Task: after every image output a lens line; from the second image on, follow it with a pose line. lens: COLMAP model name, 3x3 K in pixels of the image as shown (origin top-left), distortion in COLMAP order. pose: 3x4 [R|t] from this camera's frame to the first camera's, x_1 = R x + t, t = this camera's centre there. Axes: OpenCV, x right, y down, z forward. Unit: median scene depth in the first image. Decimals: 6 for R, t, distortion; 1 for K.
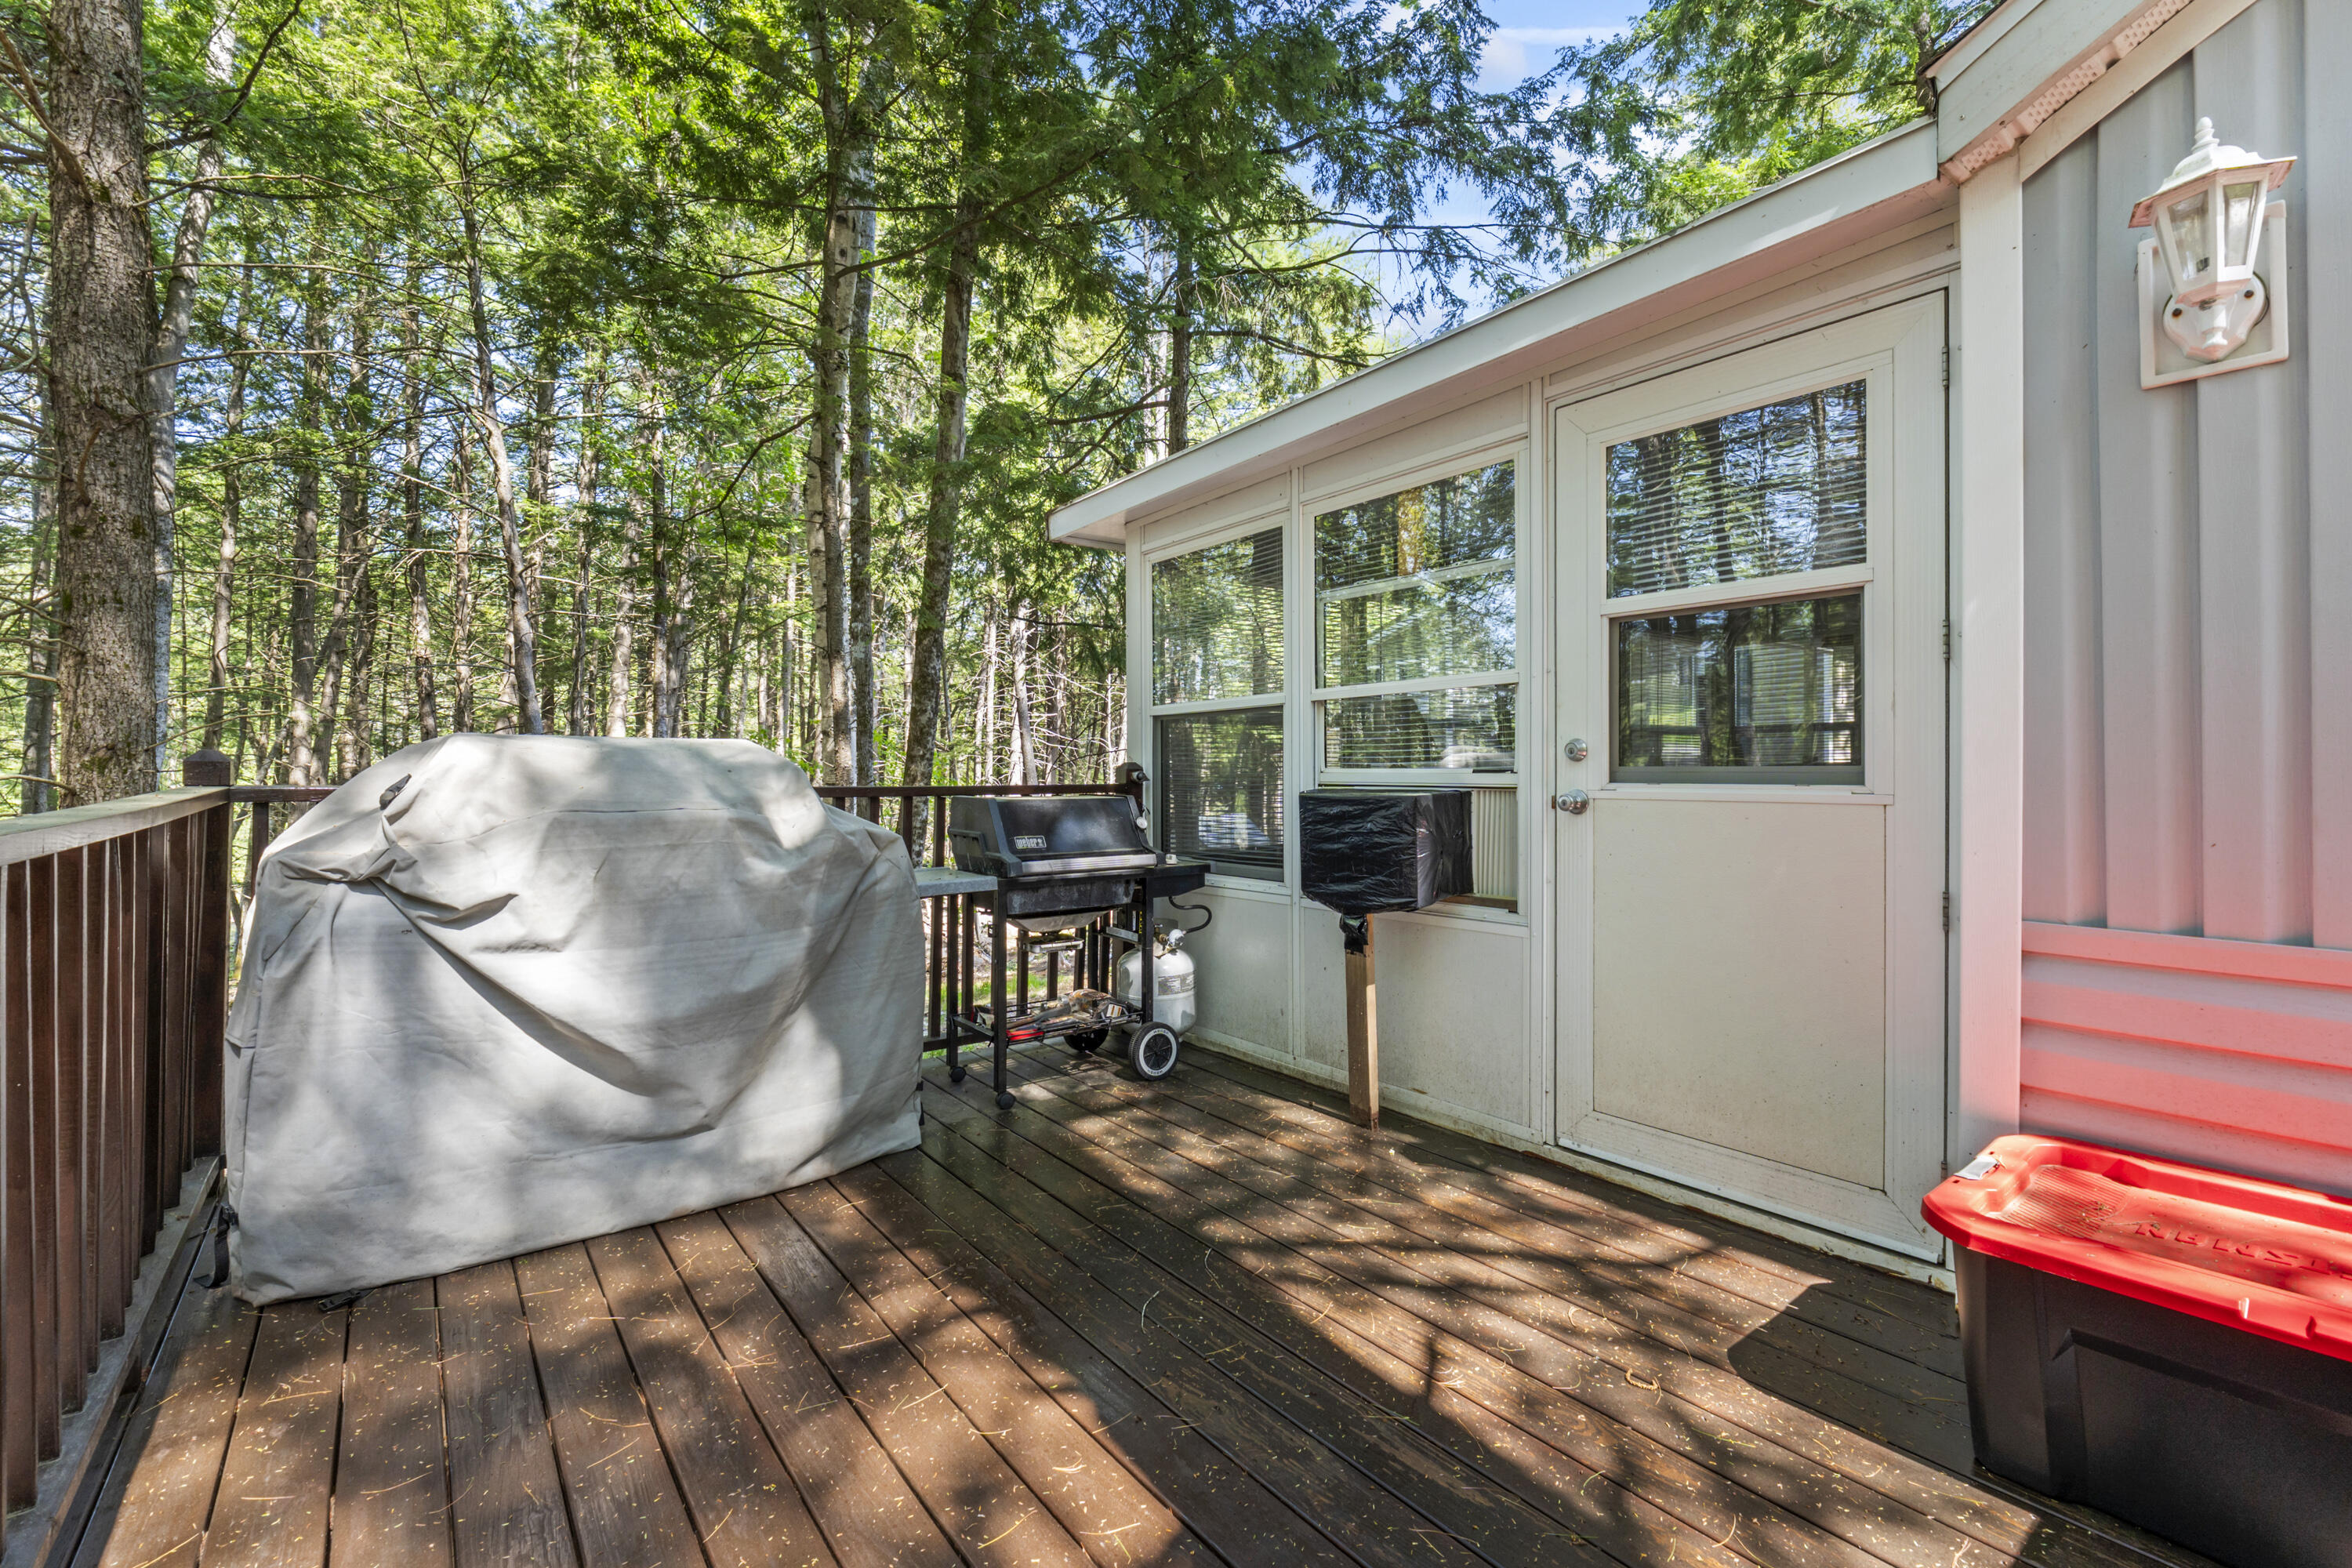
lens RADIAL K [[1021.5, 0, 1175.8], [0, 1021.5, 786.3], [0, 0, 1]] dist [-0.006815, 0.000314]
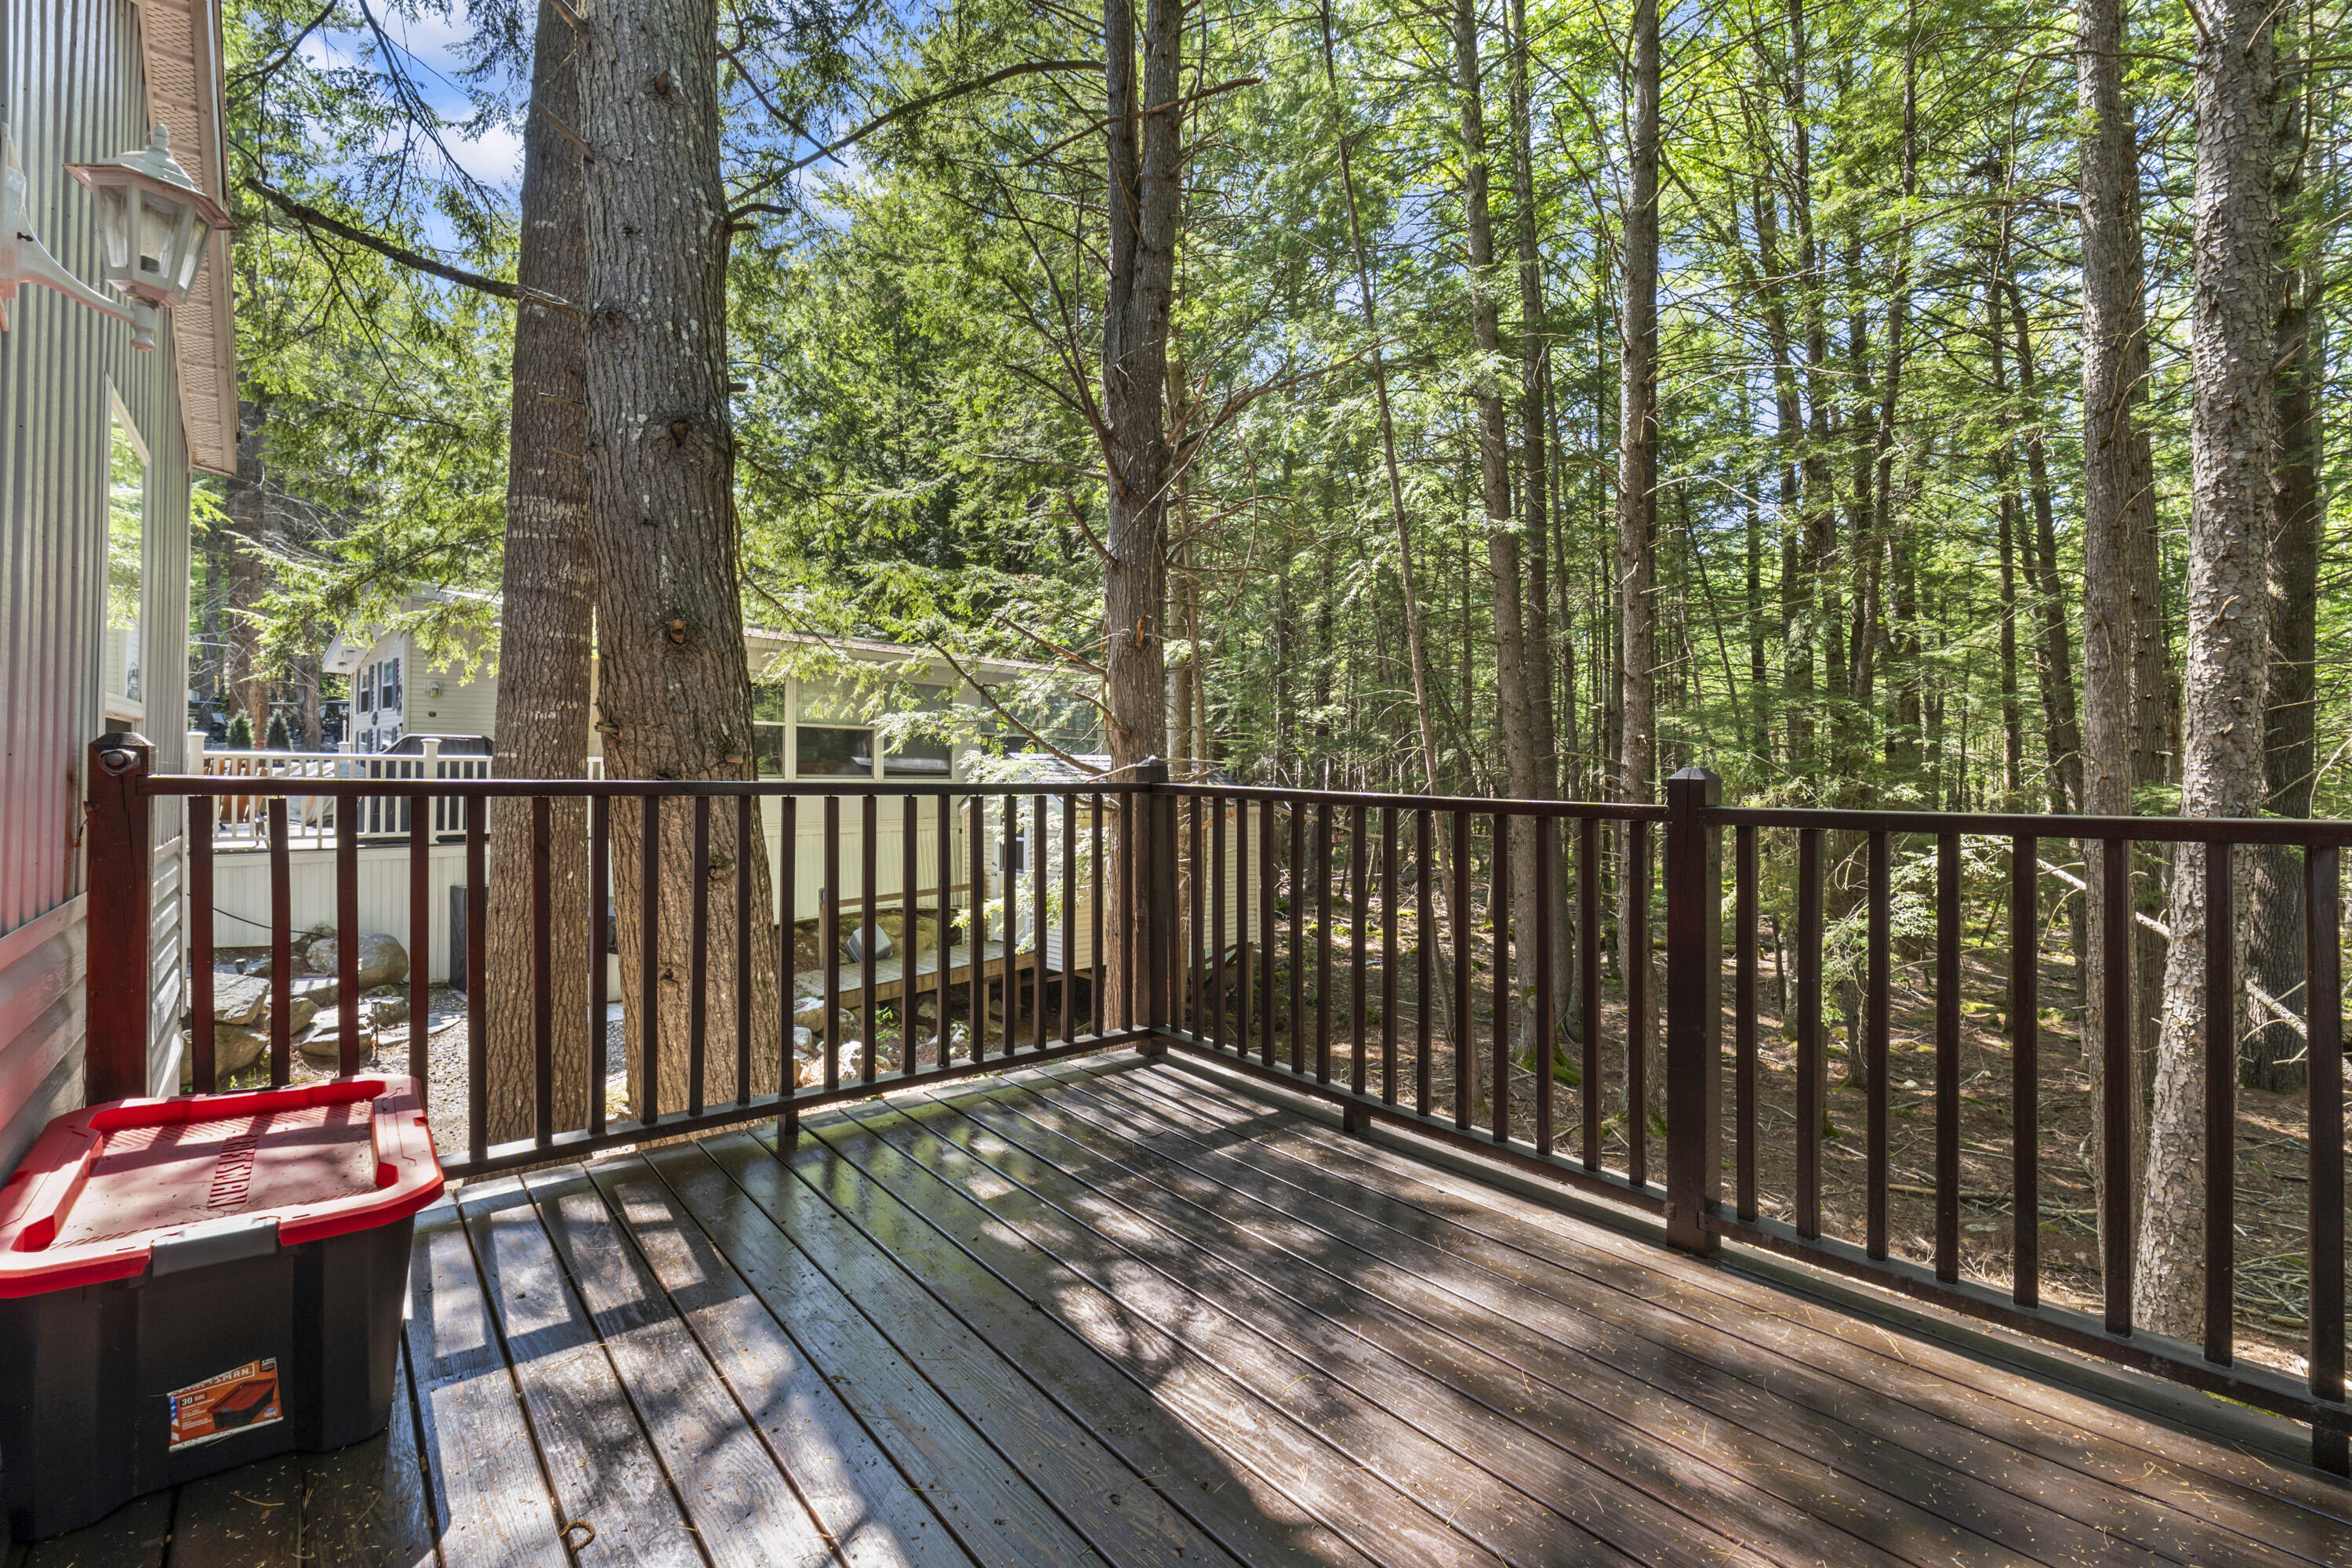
lens RADIAL K [[1021.5, 0, 1175.5], [0, 1021.5, 781.4], [0, 0, 1]] dist [-0.006815, 0.000314]
pose [[-0.995303, -0.013760, -0.095831, 0.092124], [-0.012830, 0.999864, -0.010315, 0.005303], [0.095960, -0.009037, -0.995344, 2.049546]]
